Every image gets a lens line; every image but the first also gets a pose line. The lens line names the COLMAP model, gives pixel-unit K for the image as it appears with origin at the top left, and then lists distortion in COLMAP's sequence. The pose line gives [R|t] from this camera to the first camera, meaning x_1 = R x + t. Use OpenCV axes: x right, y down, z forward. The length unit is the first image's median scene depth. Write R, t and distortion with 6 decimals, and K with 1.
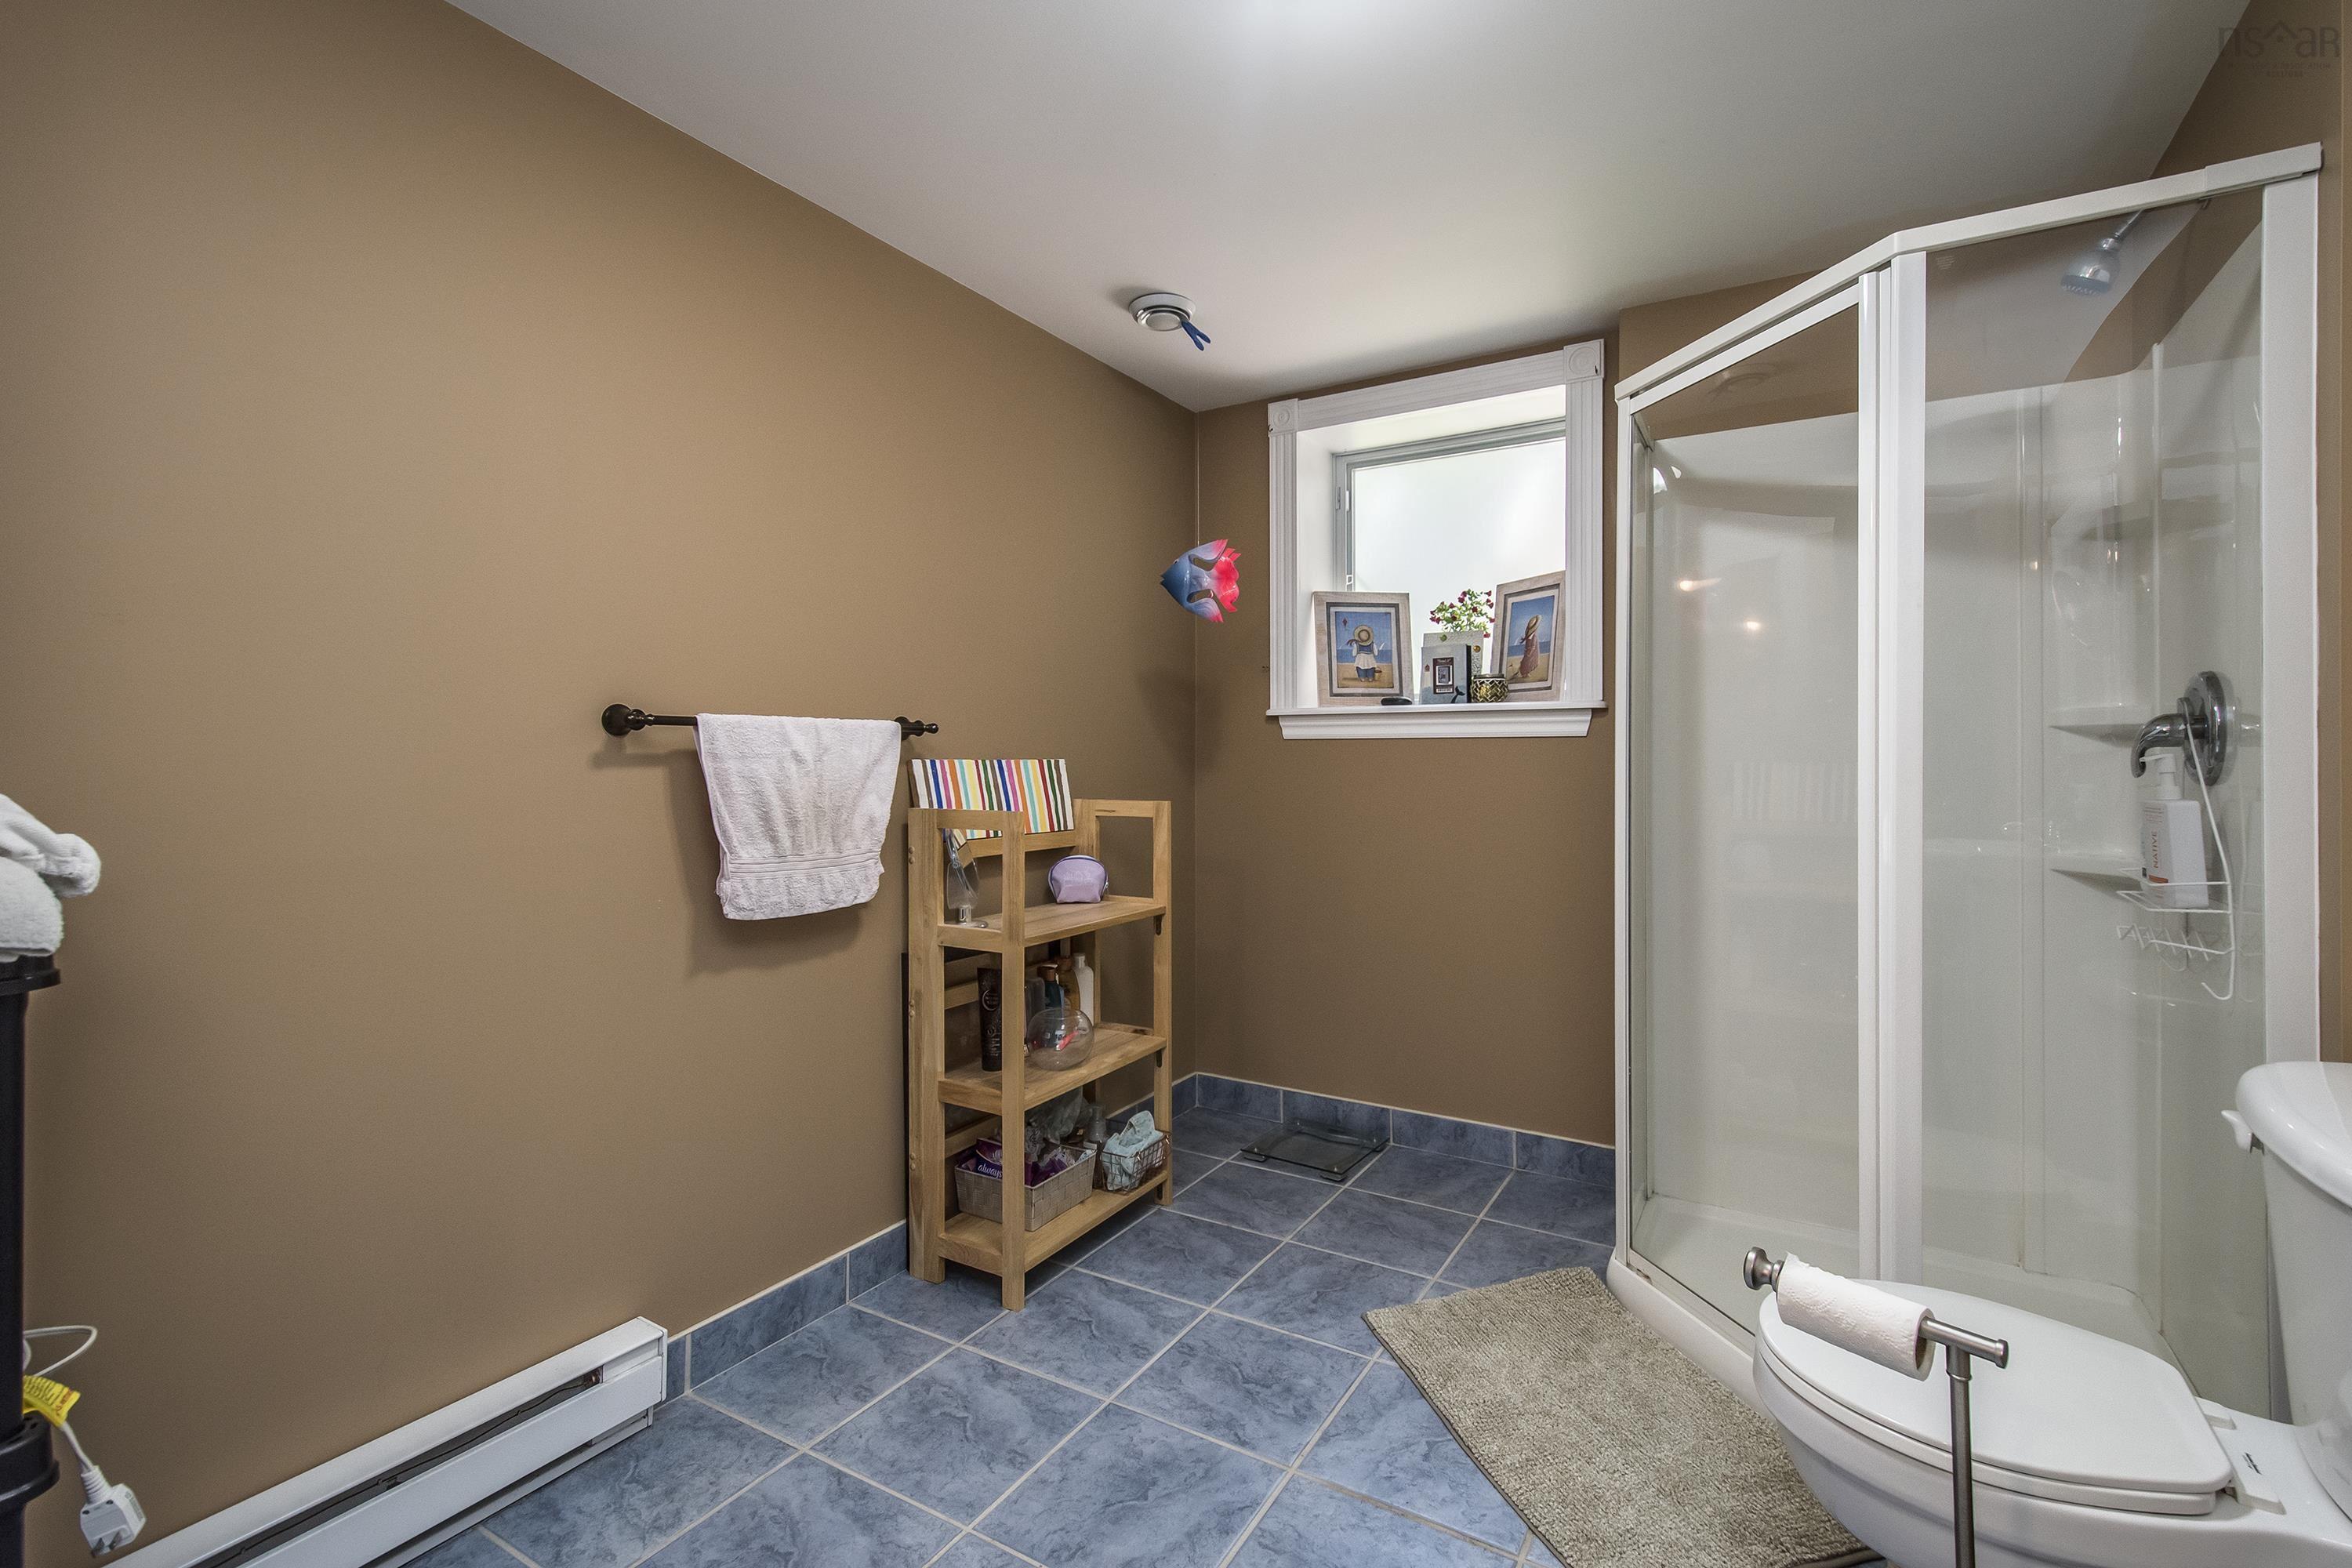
lens RADIAL K [[1047.8, 0, 1211.3], [0, 1047.8, 755.8], [0, 0, 1]] dist [0.016226, -0.000267]
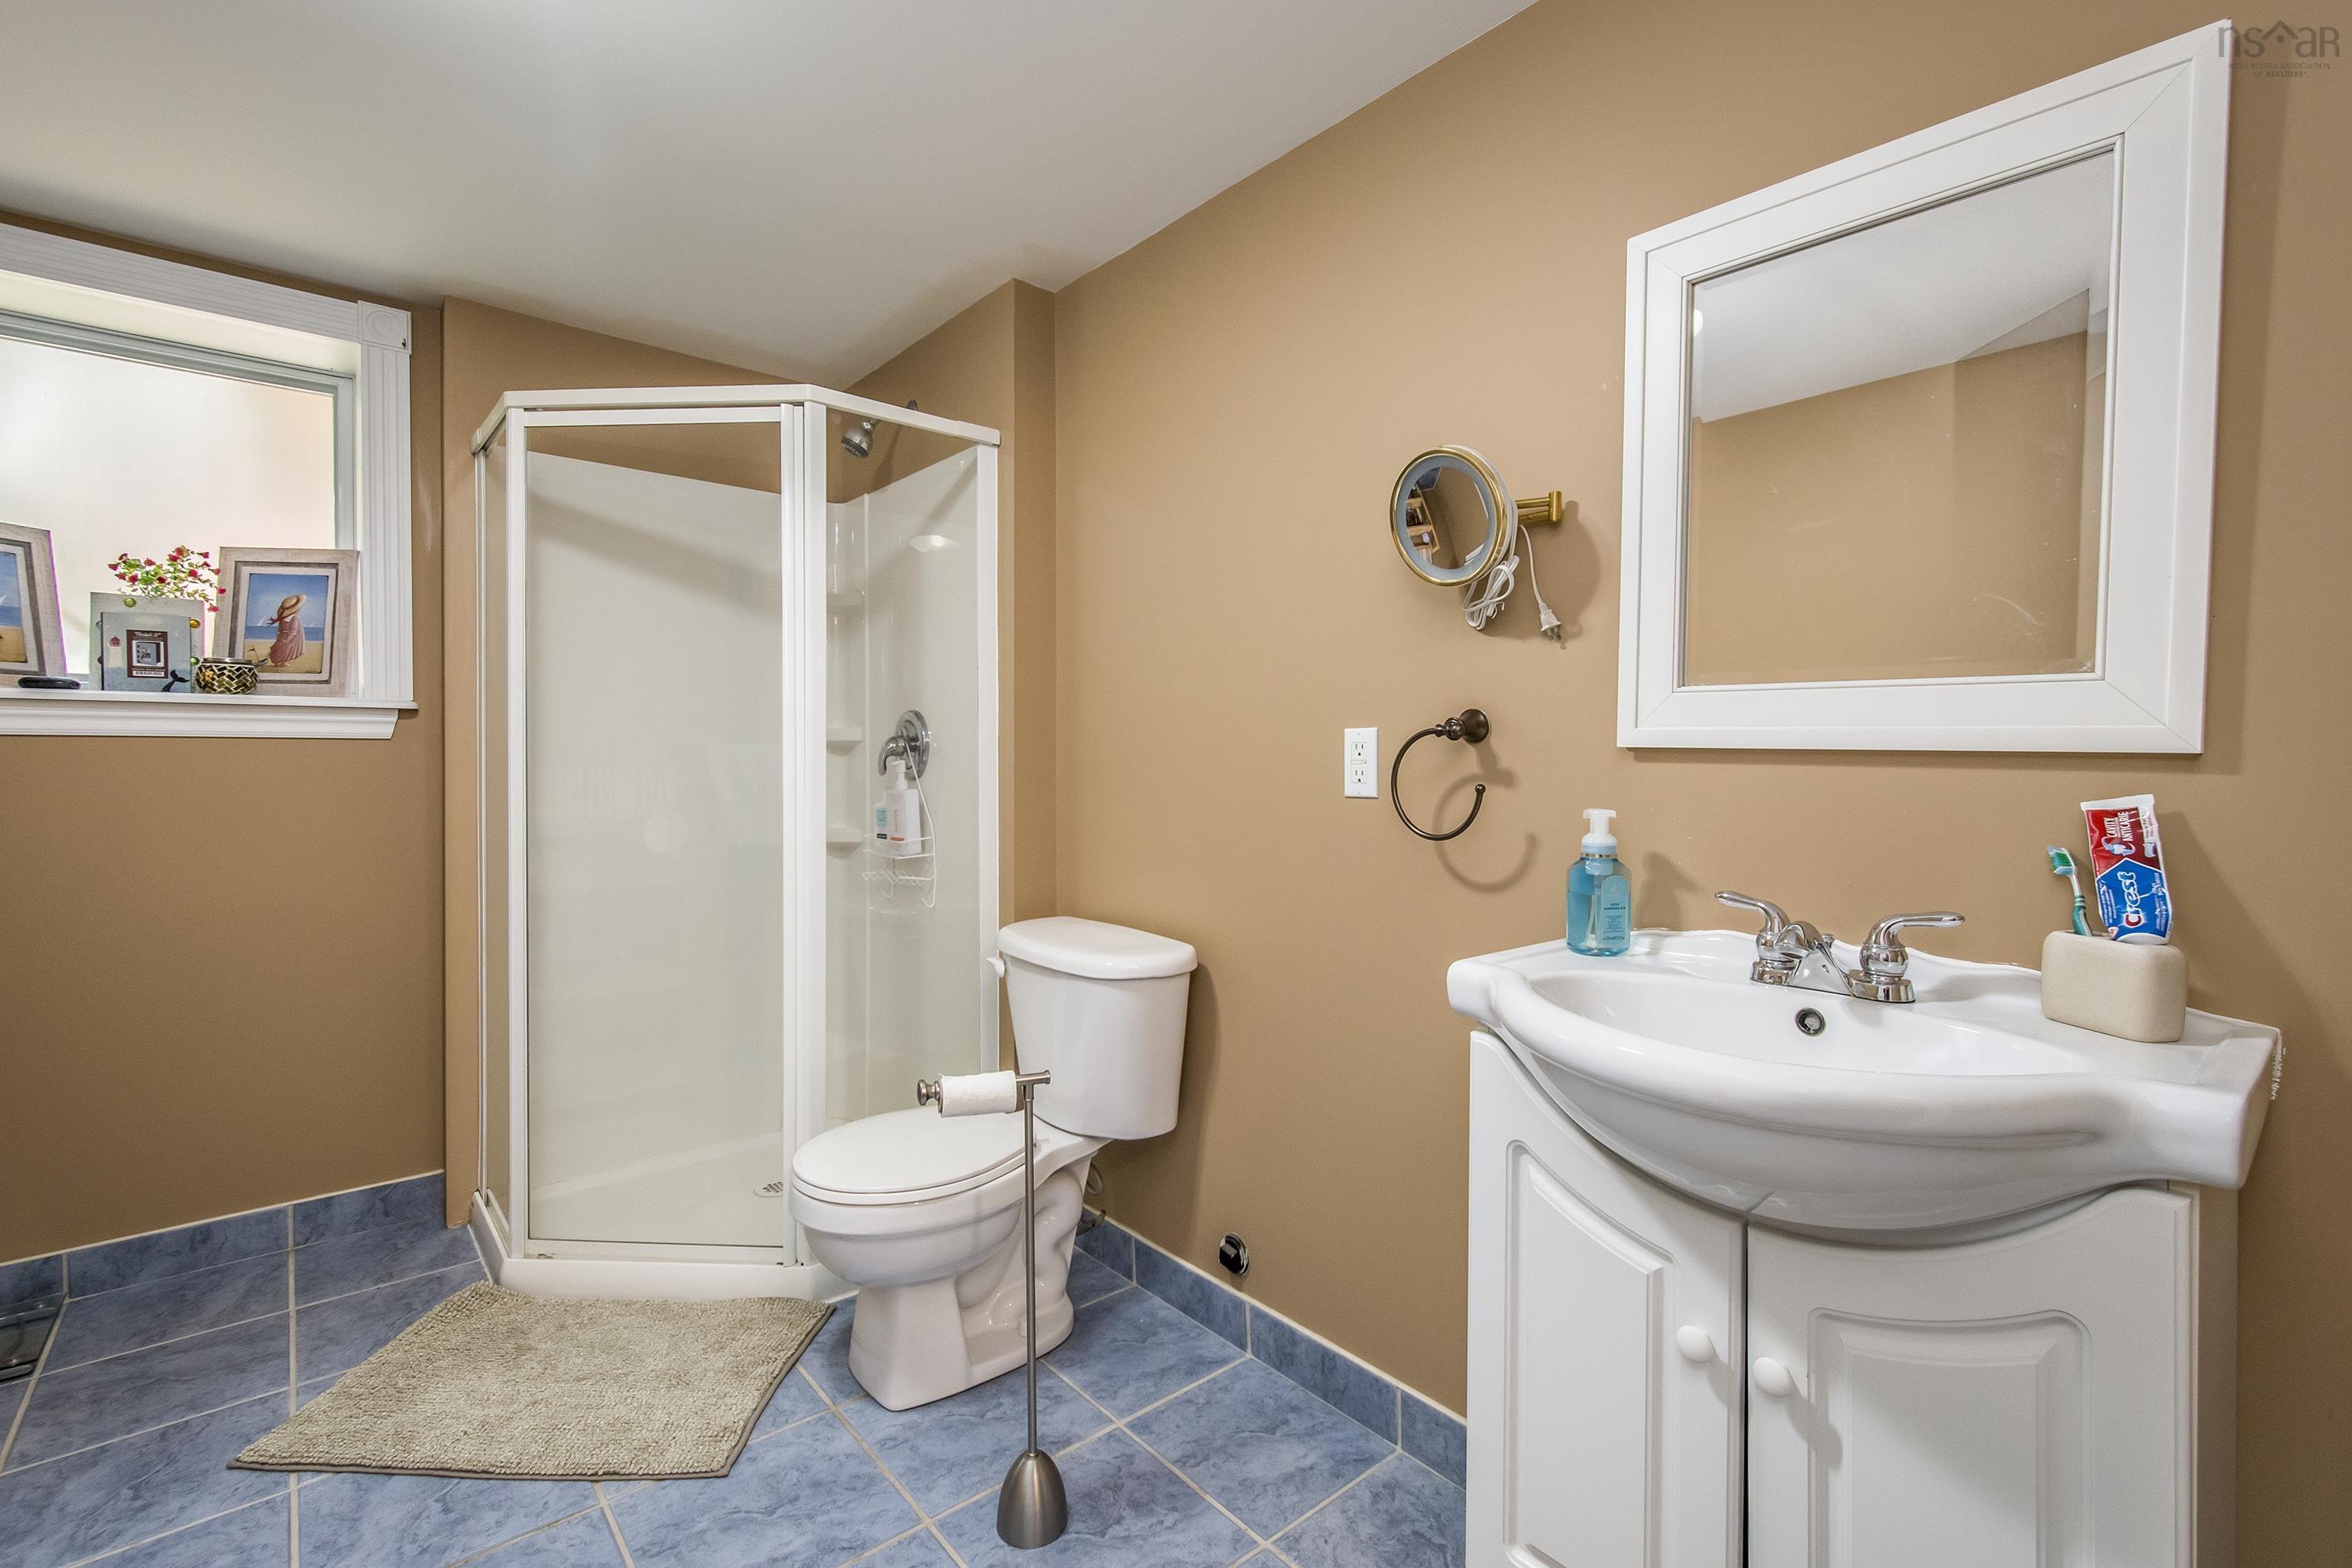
lens RADIAL K [[1047.8, 0, 1179.7], [0, 1047.8, 776.4], [0, 0, 1]] dist [0.016226, -0.000267]
pose [[0.332094, -0.014641, 0.943133, -0.291719], [-0.002326, 0.999864, 0.016341, -0.002925], [-0.943244, -0.007621, 0.332014, 0.048490]]
